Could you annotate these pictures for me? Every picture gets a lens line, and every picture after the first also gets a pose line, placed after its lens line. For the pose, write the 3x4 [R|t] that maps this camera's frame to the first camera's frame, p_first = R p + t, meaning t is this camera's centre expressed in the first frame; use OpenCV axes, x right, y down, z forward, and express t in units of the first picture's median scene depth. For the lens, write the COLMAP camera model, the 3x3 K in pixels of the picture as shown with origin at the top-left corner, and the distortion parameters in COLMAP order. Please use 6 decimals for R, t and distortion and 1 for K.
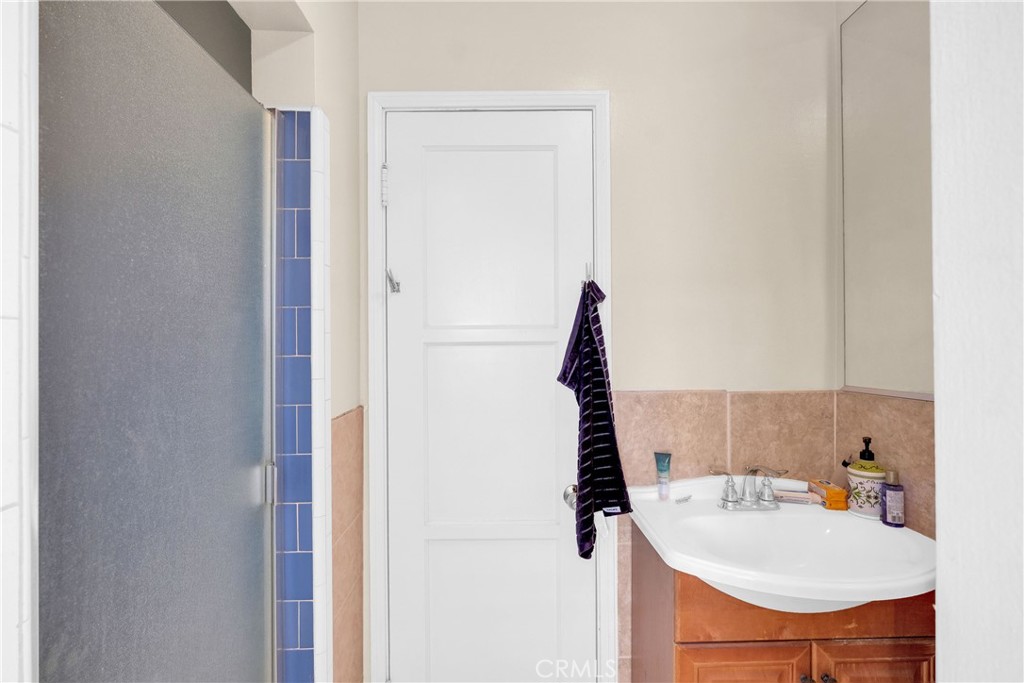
lens RADIAL K [[441.2, 0, 510.2], [0, 441.2, 343.2], [0, 0, 1]] dist [-0.002948, -0.001186]
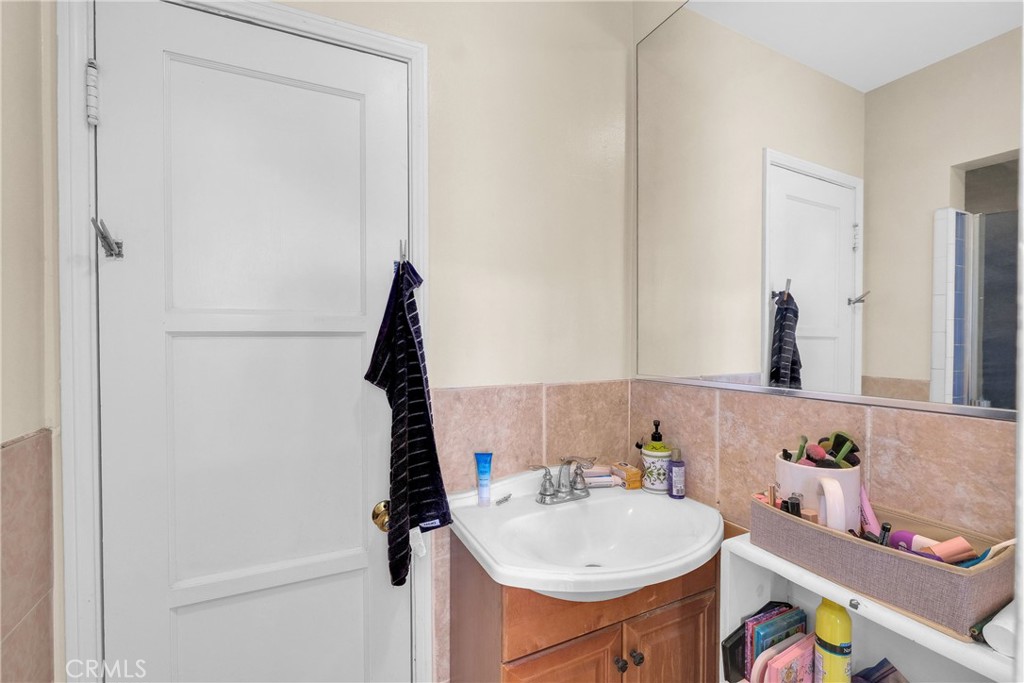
lens RADIAL K [[441.2, 0, 510.2], [0, 441.2, 343.2], [0, 0, 1]] dist [-0.002948, -0.001186]
pose [[0.905058, -0.000810, 0.425287, 0.002046], [-0.006243, 0.999865, 0.015189, 0.003277], [-0.425242, -0.016402, 0.904931, 0.141089]]
